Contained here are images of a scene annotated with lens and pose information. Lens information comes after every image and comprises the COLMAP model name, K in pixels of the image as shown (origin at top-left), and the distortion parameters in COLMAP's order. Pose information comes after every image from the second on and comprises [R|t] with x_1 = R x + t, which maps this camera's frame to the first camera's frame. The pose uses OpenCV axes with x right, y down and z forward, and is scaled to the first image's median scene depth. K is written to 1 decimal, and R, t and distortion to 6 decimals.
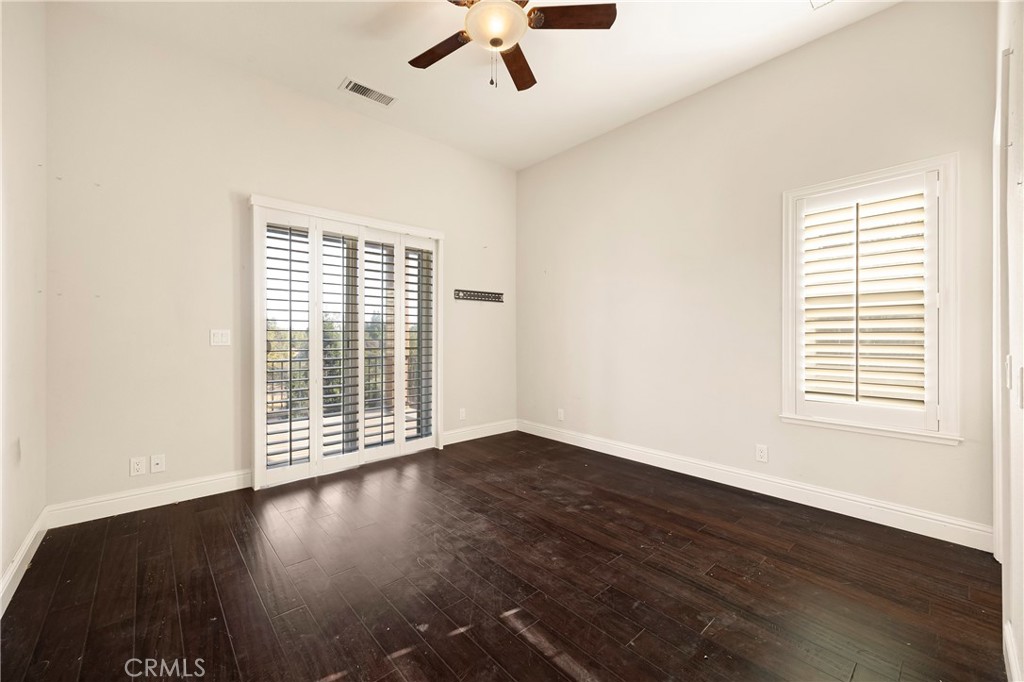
lens RADIAL K [[395.9, 0, 518.1], [0, 395.9, 337.0], [0, 0, 1]] dist [-0.004282, 0.000258]
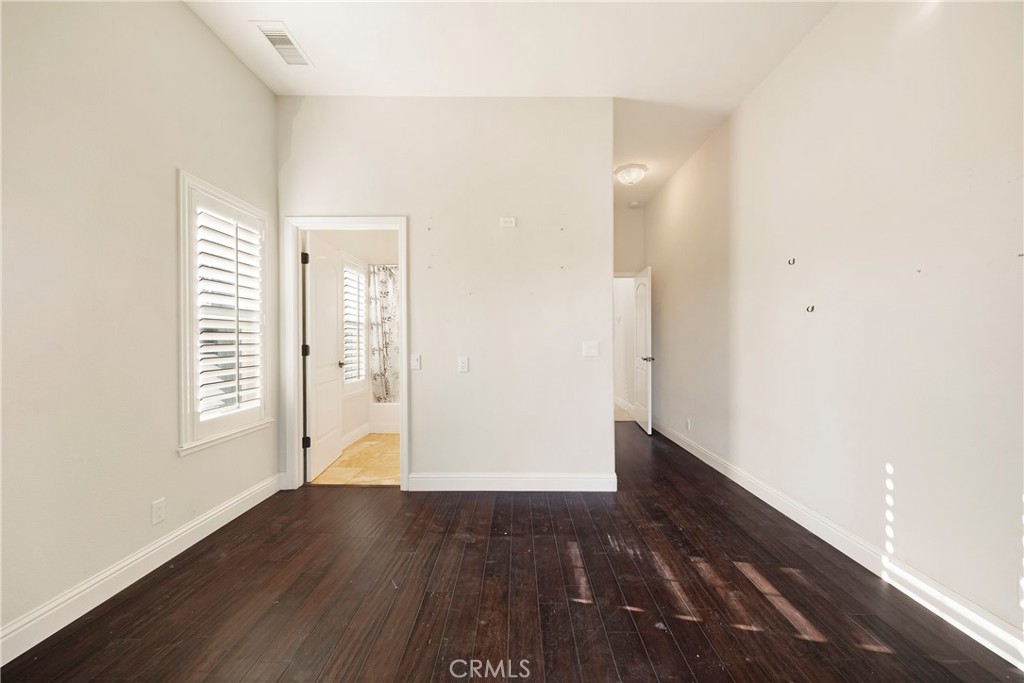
lens RADIAL K [[395.9, 0, 517.1], [0, 395.9, 337.9], [0, 0, 1]] dist [-0.004282, 0.000258]
pose [[-0.718907, 0.000544, 0.695106, -0.583822], [0.004319, 0.999984, 0.003685, -0.040832], [-0.695093, 0.005651, -0.718898, 1.684916]]
